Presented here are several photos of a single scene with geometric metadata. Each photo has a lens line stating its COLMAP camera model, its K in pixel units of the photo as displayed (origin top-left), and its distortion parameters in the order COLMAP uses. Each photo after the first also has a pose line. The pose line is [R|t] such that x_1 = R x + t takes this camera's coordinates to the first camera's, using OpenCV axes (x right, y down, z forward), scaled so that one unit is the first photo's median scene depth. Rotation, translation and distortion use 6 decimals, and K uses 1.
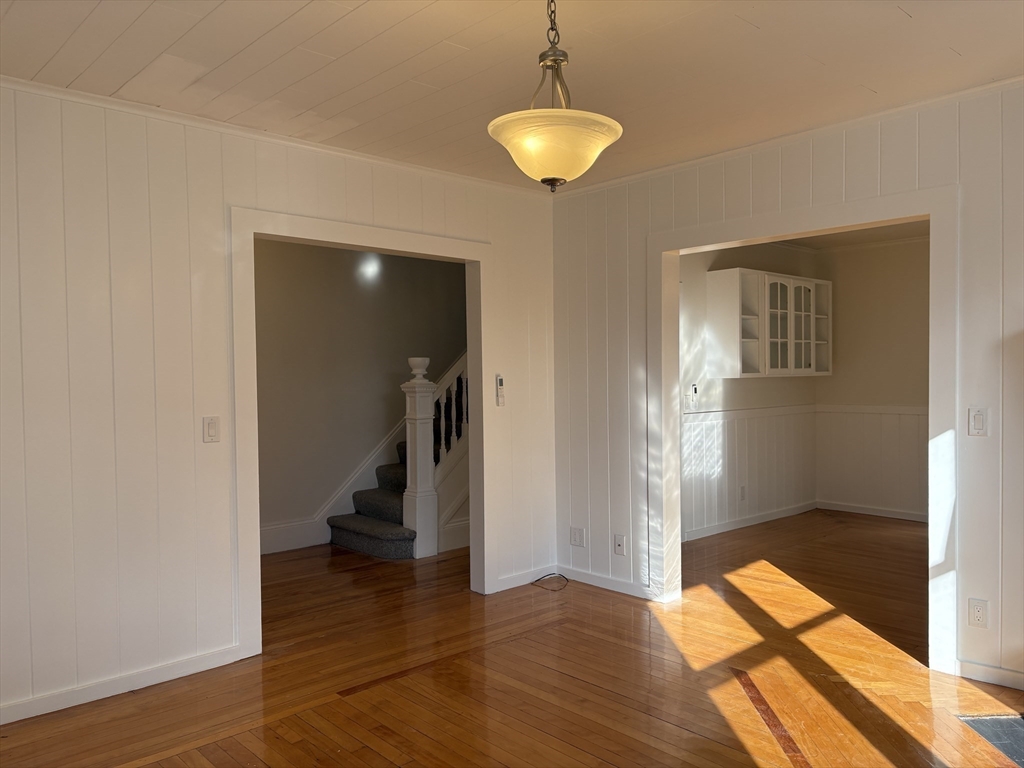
lens RADIAL K [[776.0, 0, 513.1], [0, 776.0, 390.5], [0, 0, 1]] dist [0.055142, -0.068408]
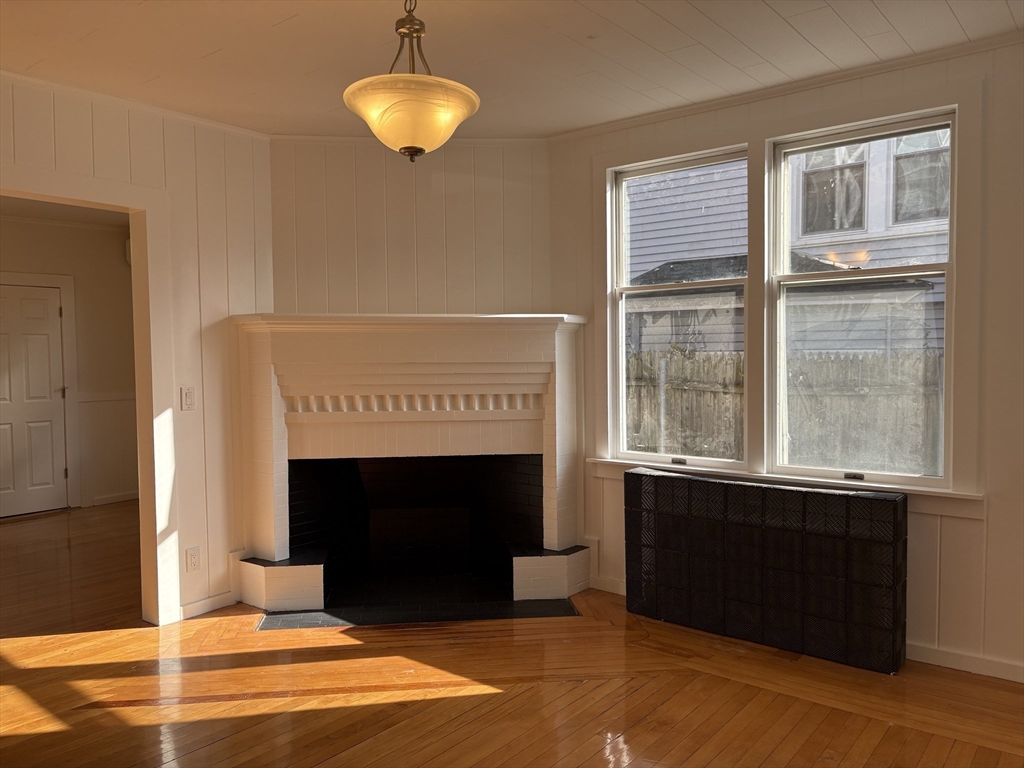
lens RADIAL K [[776.0, 0, 513.1], [0, 776.0, 390.5], [0, 0, 1]] dist [0.055142, -0.068408]
pose [[-0.151298, -0.031017, 0.988001, -0.457689], [0.031568, 0.998846, 0.036192, 0.000349], [-0.987984, 0.036665, -0.150144, 0.492407]]
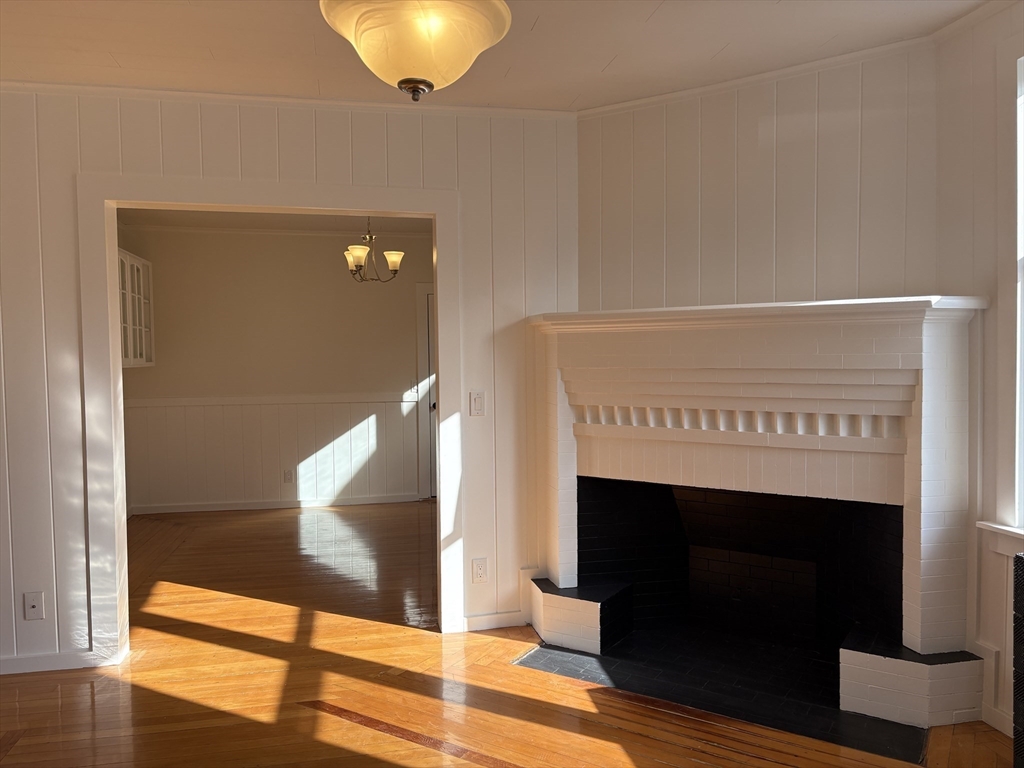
lens RADIAL K [[776.0, 0, 513.1], [0, 776.0, 390.5], [0, 0, 1]] dist [0.055142, -0.068408]
pose [[0.511517, -0.029077, 0.858781, -0.250190], [0.021794, 0.999545, 0.020862, -0.001662], [-0.858997, 0.008045, 0.511918, 0.267197]]
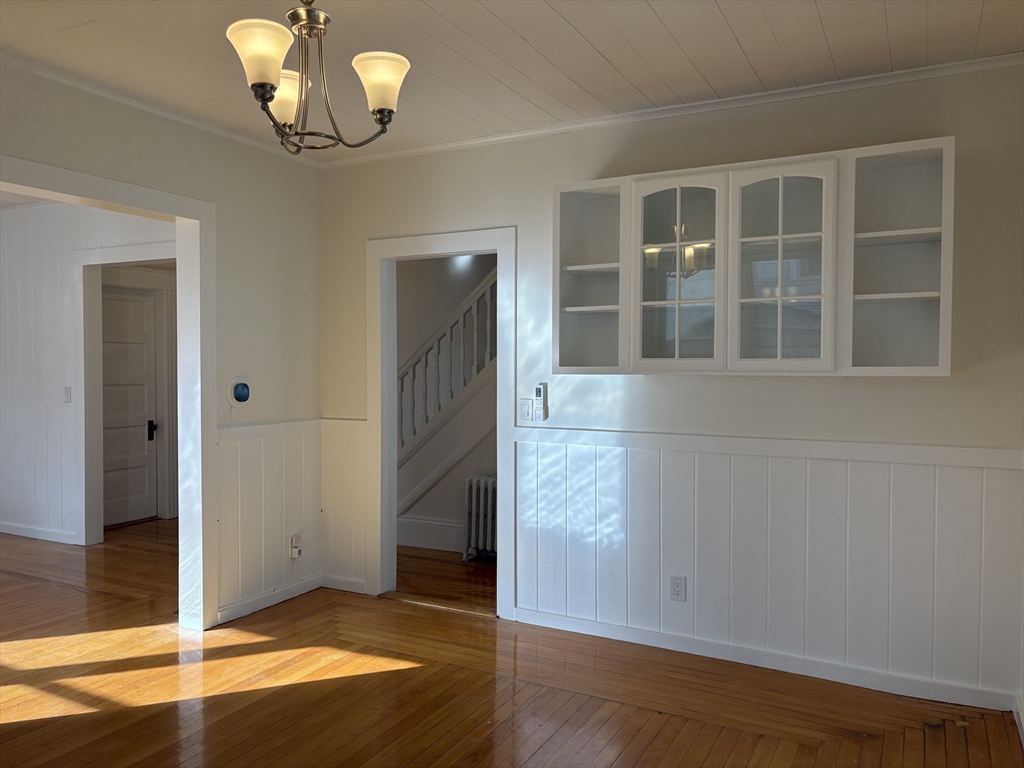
lens RADIAL K [[776.0, 0, 513.1], [0, 776.0, 390.5], [0, 0, 1]] dist [0.055142, -0.068408]
pose [[0.327139, 0.044546, -0.943926, 1.091347], [-0.023362, 0.998964, 0.039047, -0.034613], [0.944688, 0.009278, 0.327841, 1.019203]]
